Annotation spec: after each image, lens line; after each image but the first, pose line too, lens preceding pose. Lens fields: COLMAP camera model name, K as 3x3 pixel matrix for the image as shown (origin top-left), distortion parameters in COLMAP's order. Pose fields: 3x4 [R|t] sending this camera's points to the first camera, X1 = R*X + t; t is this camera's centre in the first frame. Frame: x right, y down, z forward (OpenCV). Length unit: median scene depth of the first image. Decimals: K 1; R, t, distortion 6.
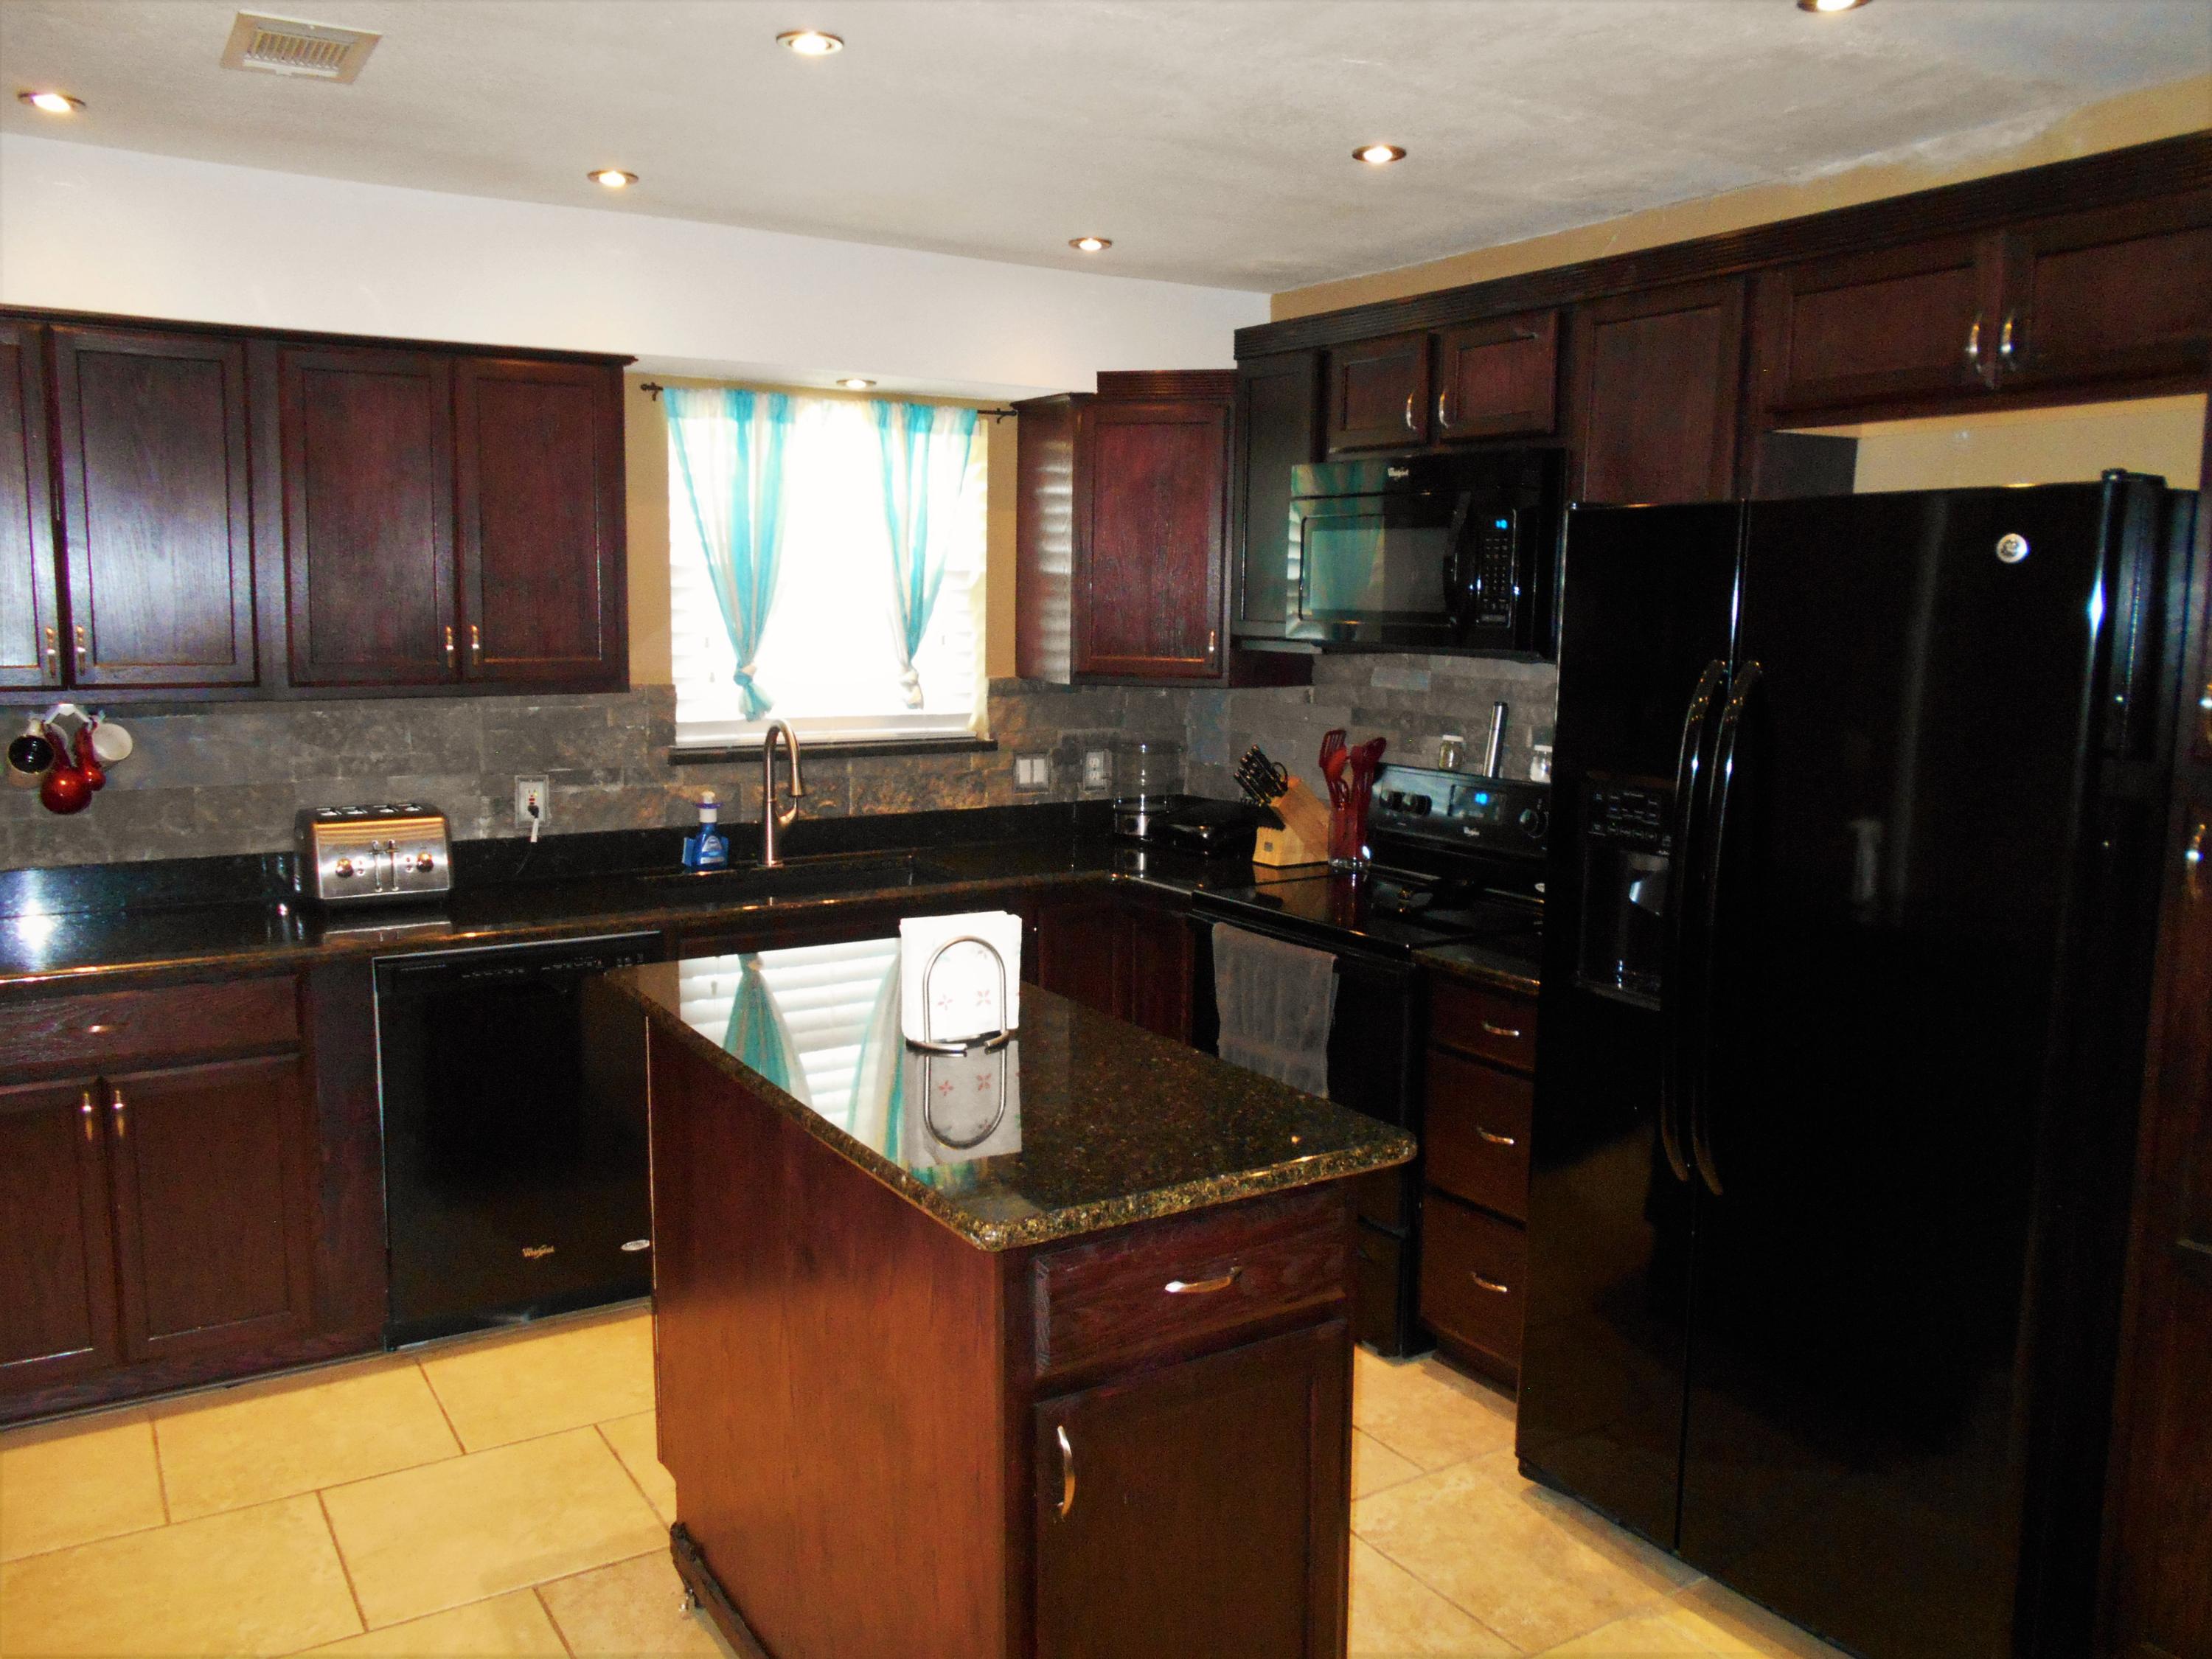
lens RADIAL K [[1705.6, 0, 1113.1], [0, 1705.6, 832.9], [0, 0, 1]] dist [-0.060003, 0.005915]
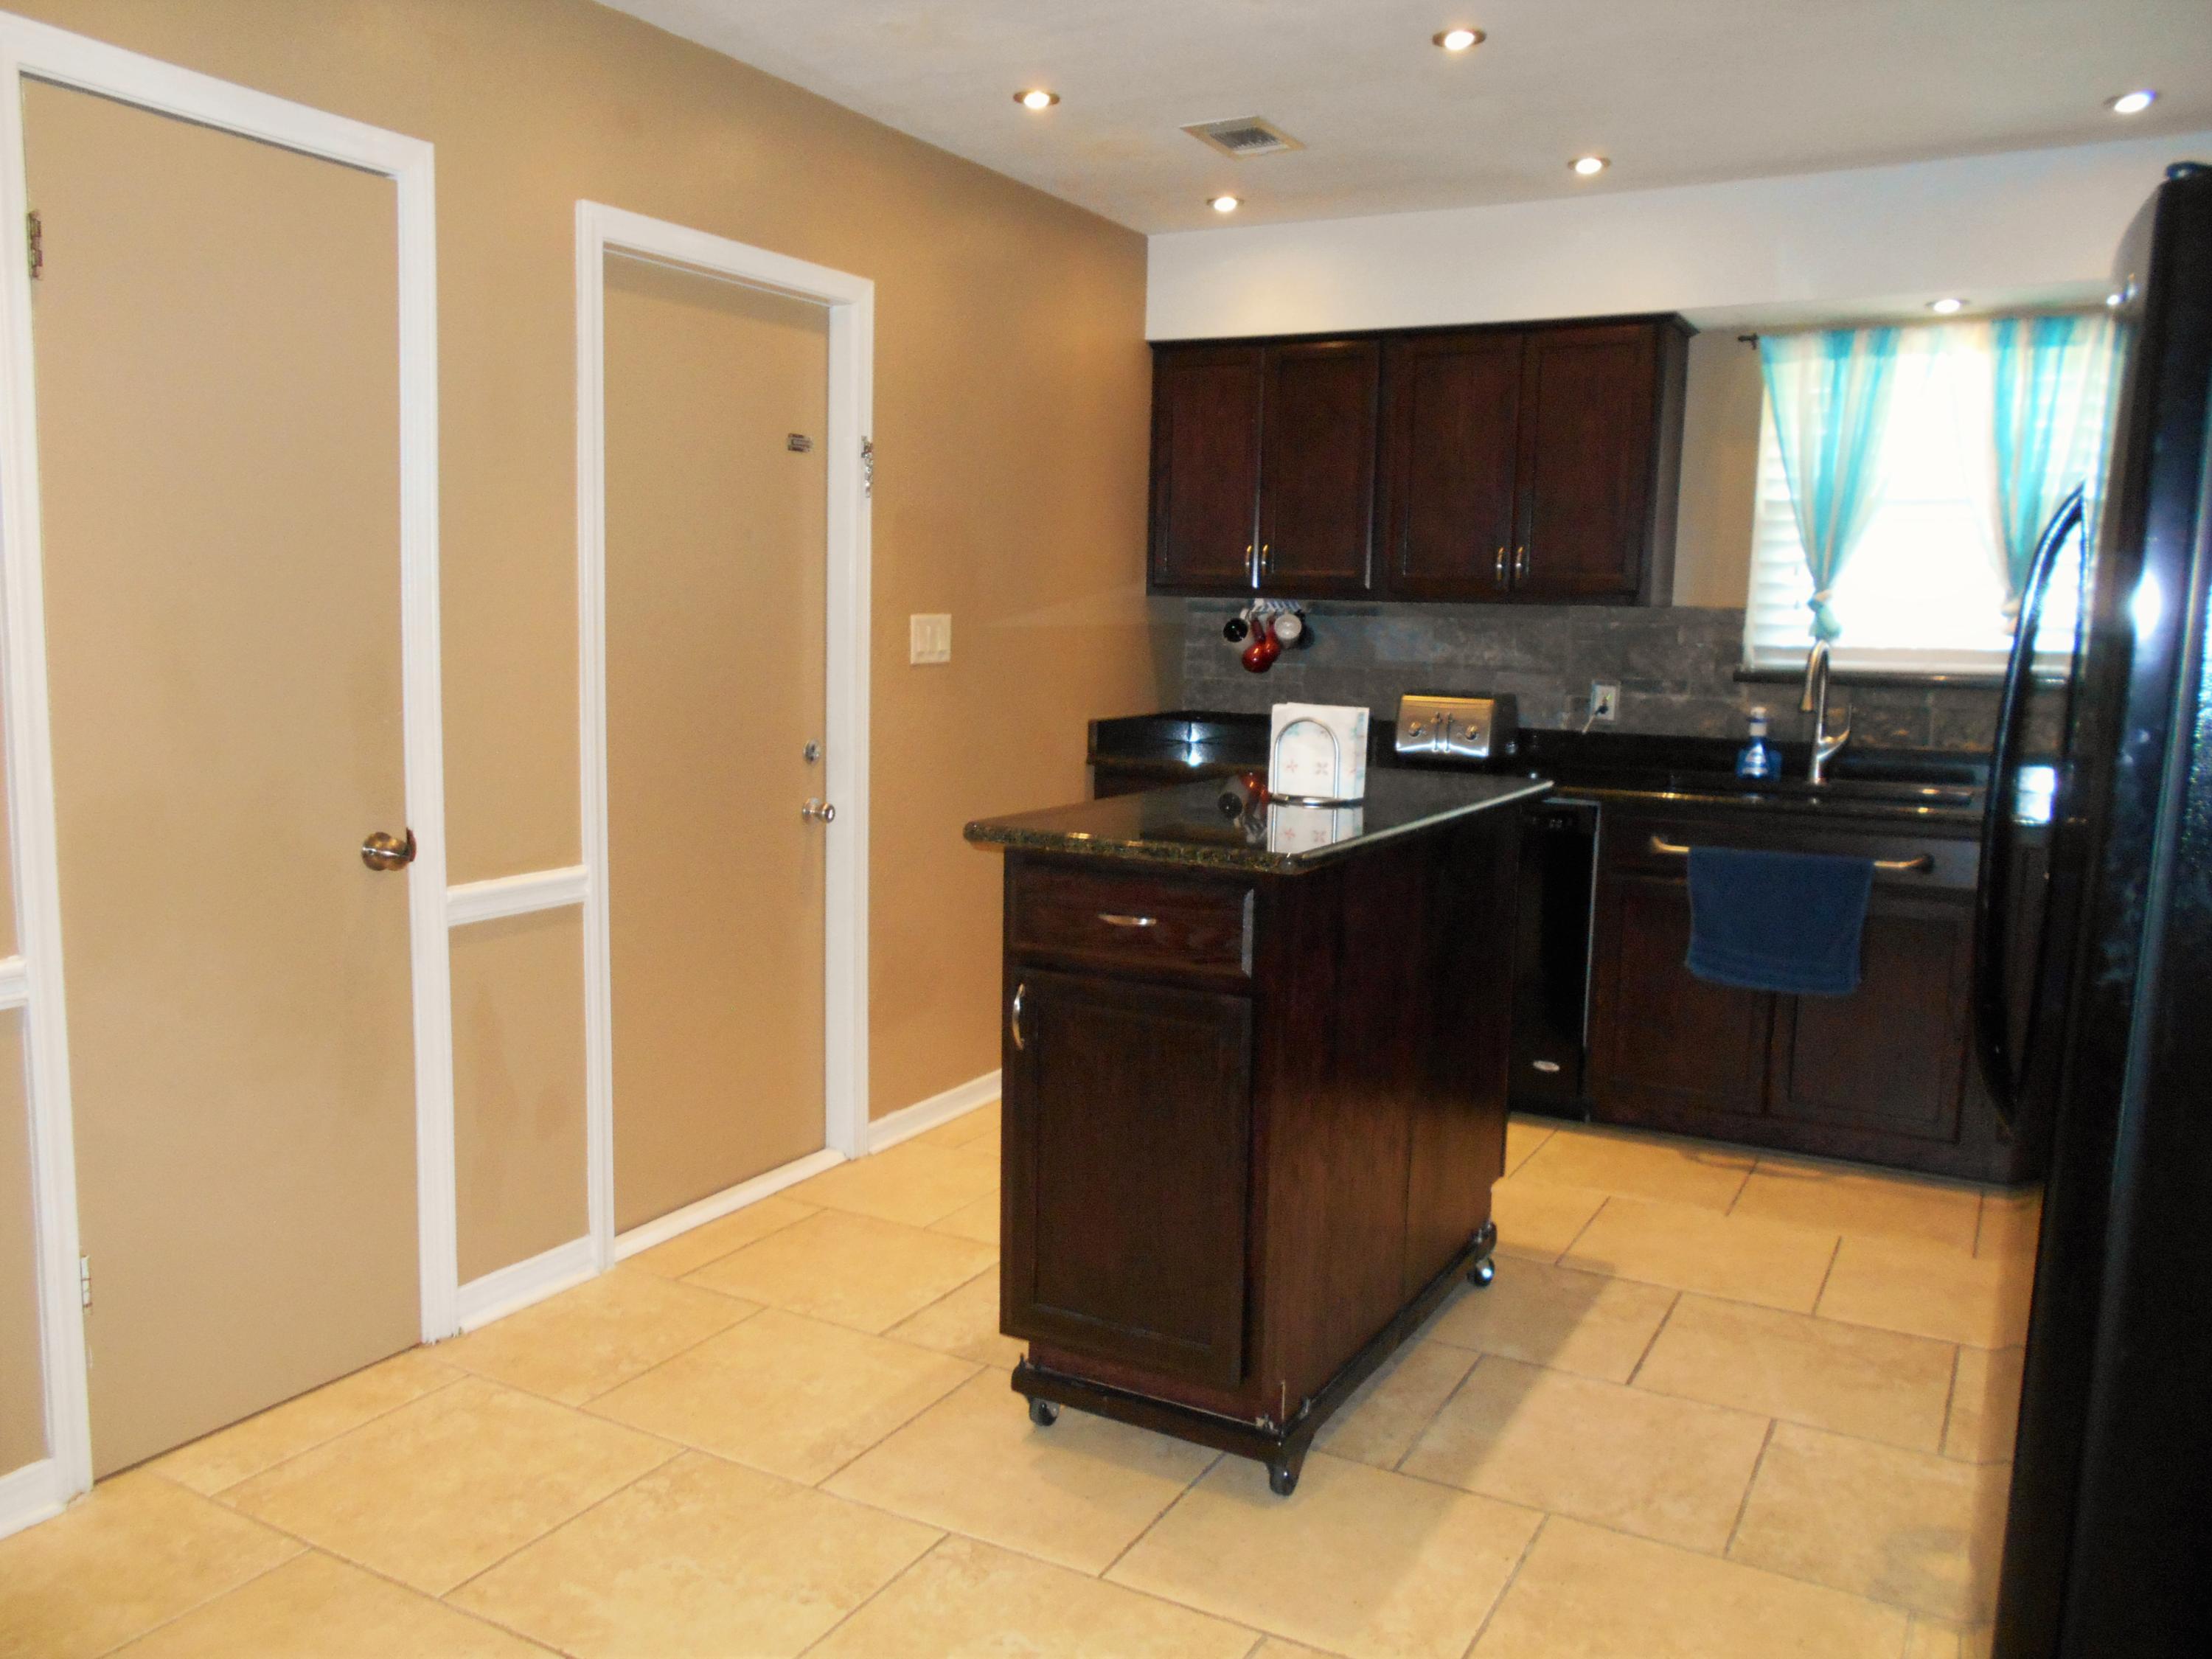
lens RADIAL K [[1704.1, 0, 1100.5], [0, 1704.1, 824.2], [0, 0, 1]] dist [-0.059464, 0.095622]
pose [[0.476294, 0.104973, -0.872997, 0.505682], [-0.128052, 0.990544, 0.049244, 0.049724], [0.869912, 0.088334, 0.485233, 0.118448]]
